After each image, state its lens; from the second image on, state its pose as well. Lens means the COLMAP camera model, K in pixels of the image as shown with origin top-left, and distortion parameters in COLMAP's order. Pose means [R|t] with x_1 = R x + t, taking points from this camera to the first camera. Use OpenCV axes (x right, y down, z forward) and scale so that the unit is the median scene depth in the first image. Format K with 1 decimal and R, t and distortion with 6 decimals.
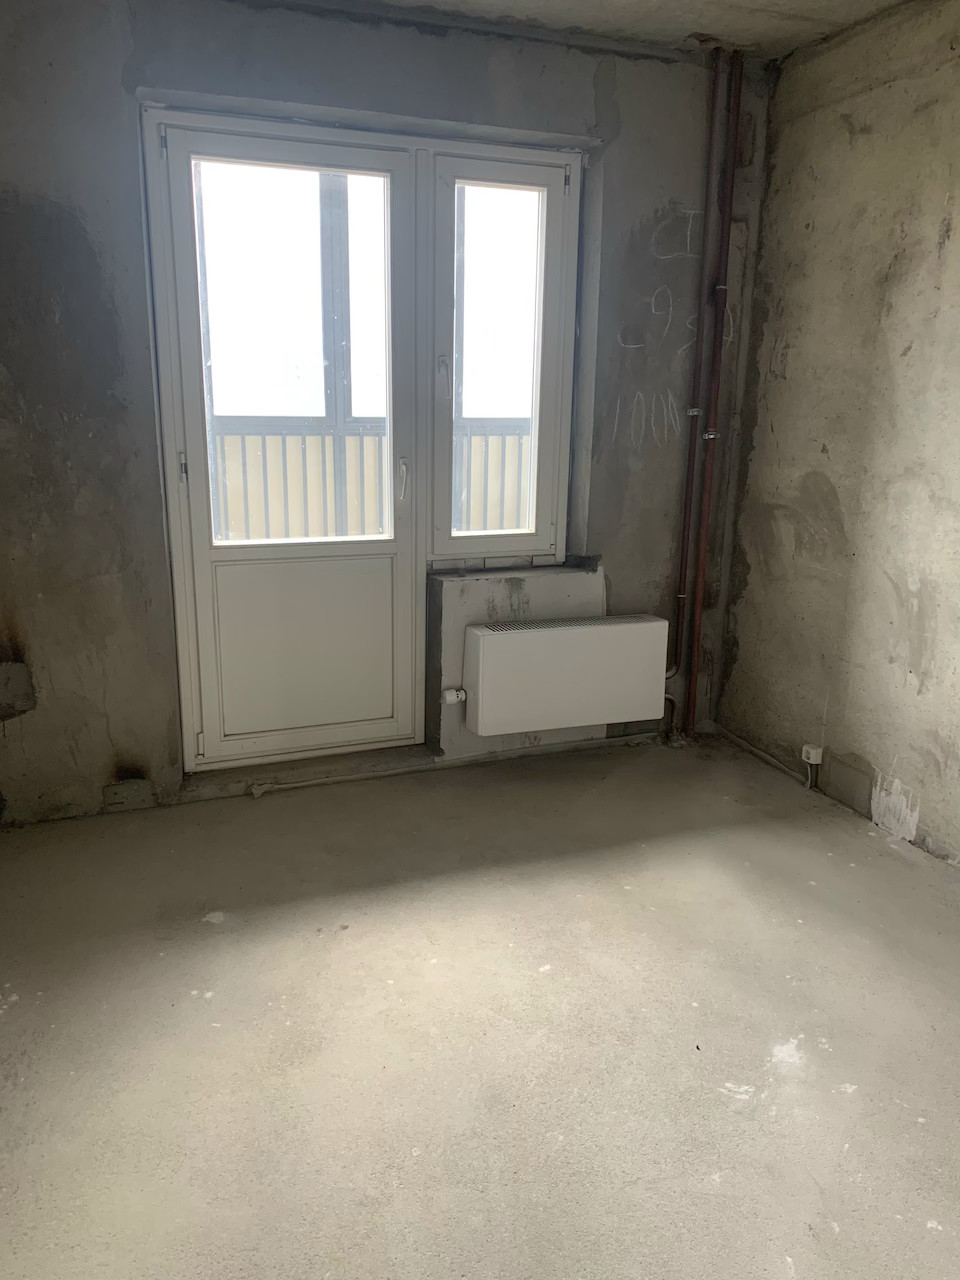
lens RADIAL K [[968.9, 0, 480.6], [0, 968.9, 637.8], [0, 0, 1]] dist [0.023318, -0.003639]
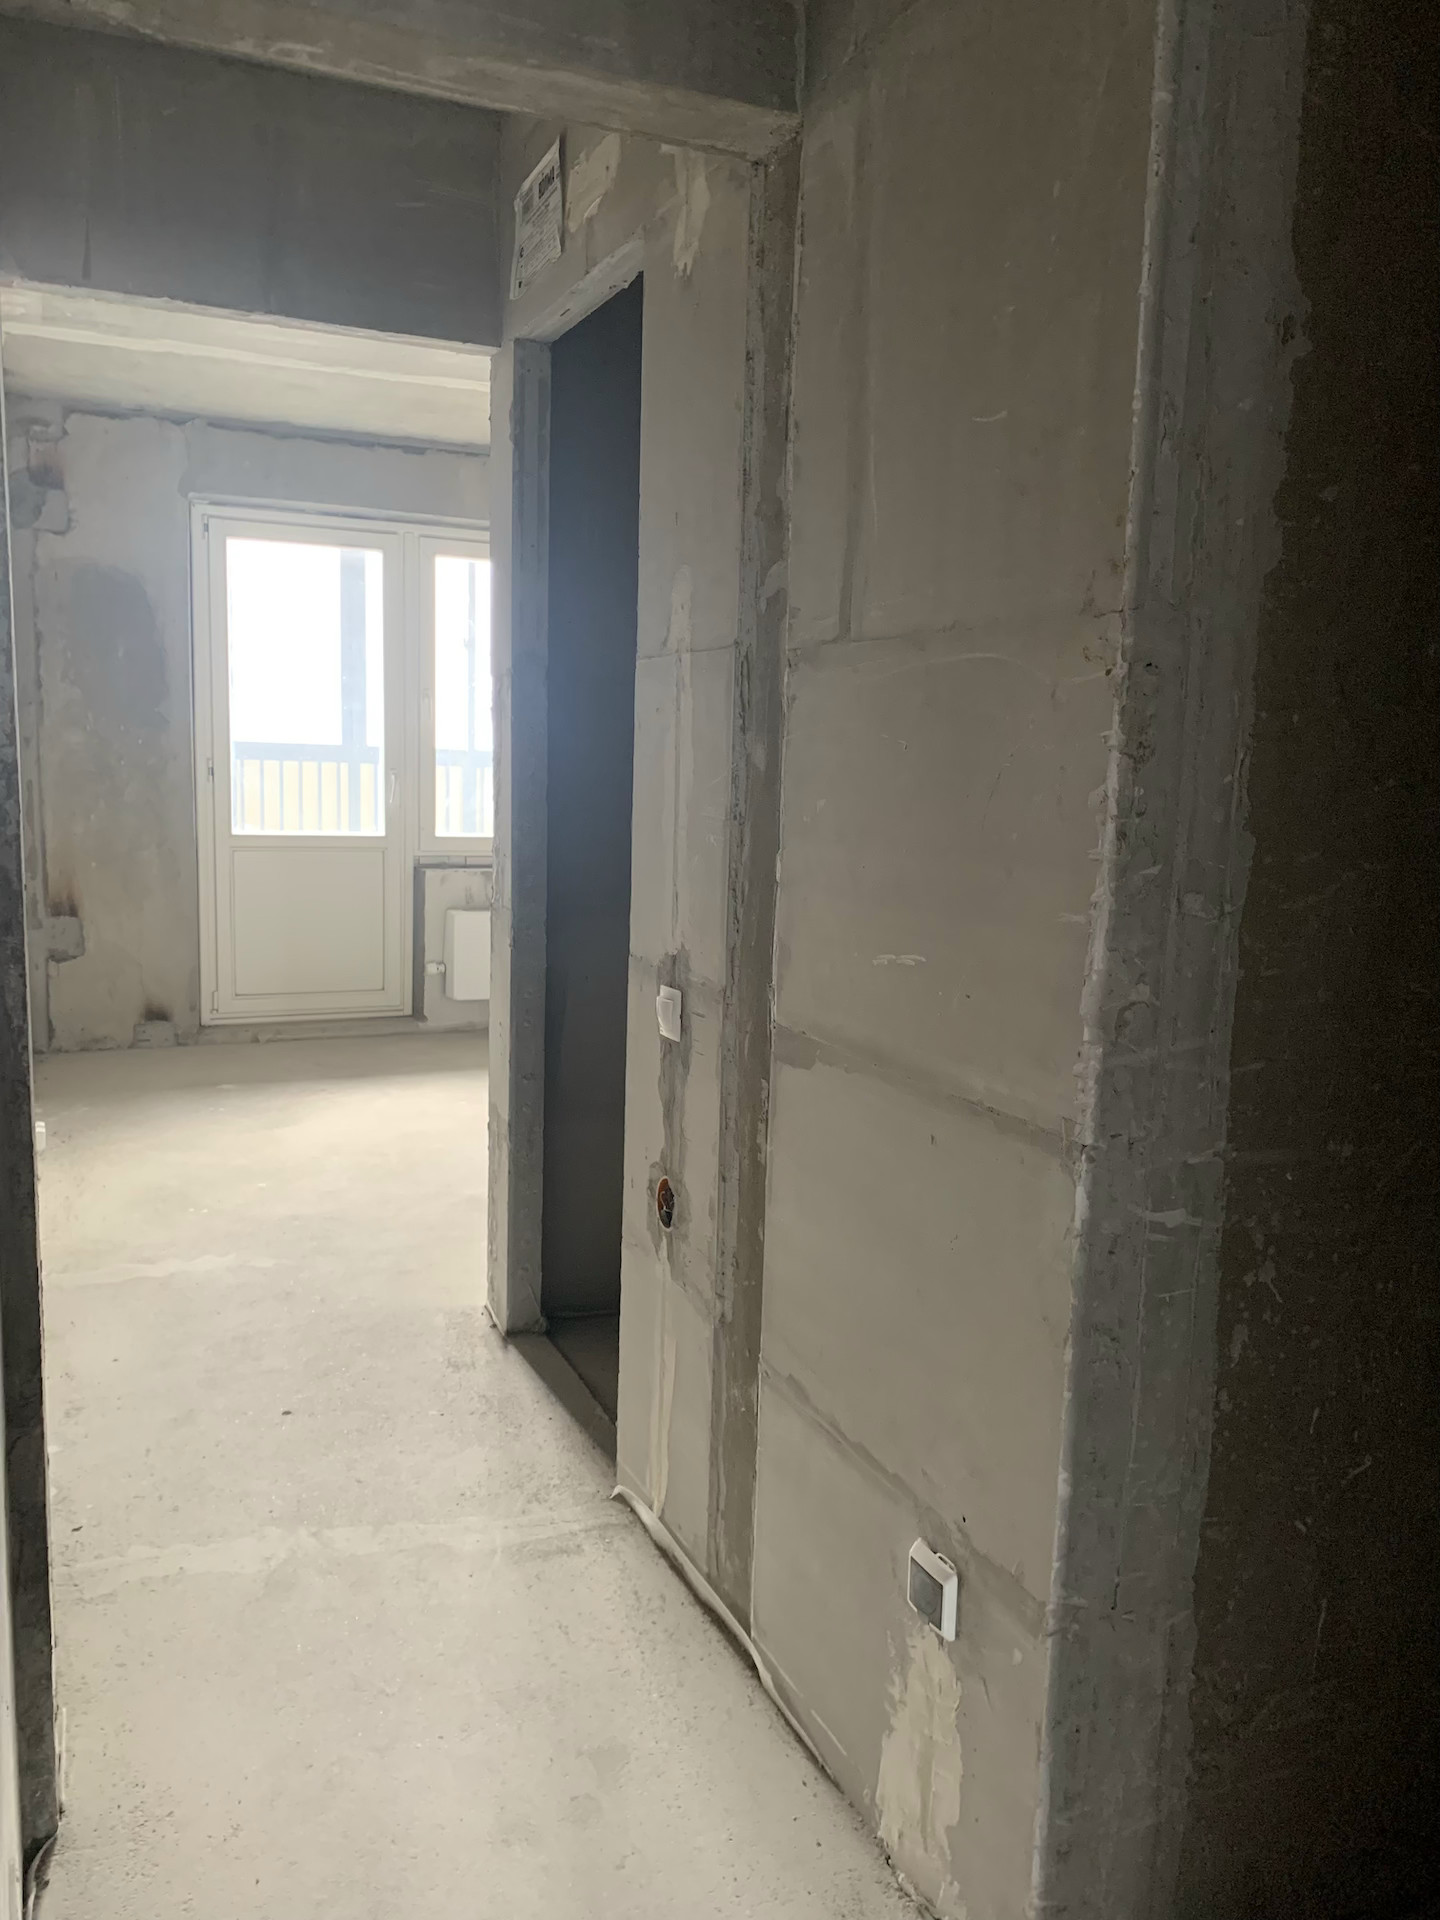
lens RADIAL K [[1453.3, 0, 721.4], [0, 1453.3, 963.2], [0, 0, 1]] dist [0.023318, -0.003639]
pose [[0.997875, 0.005585, 0.064912, 0.209490], [0.001401, 0.994249, -0.107086, 0.248226], [-0.065136, 0.106949, 0.992129, -0.799447]]
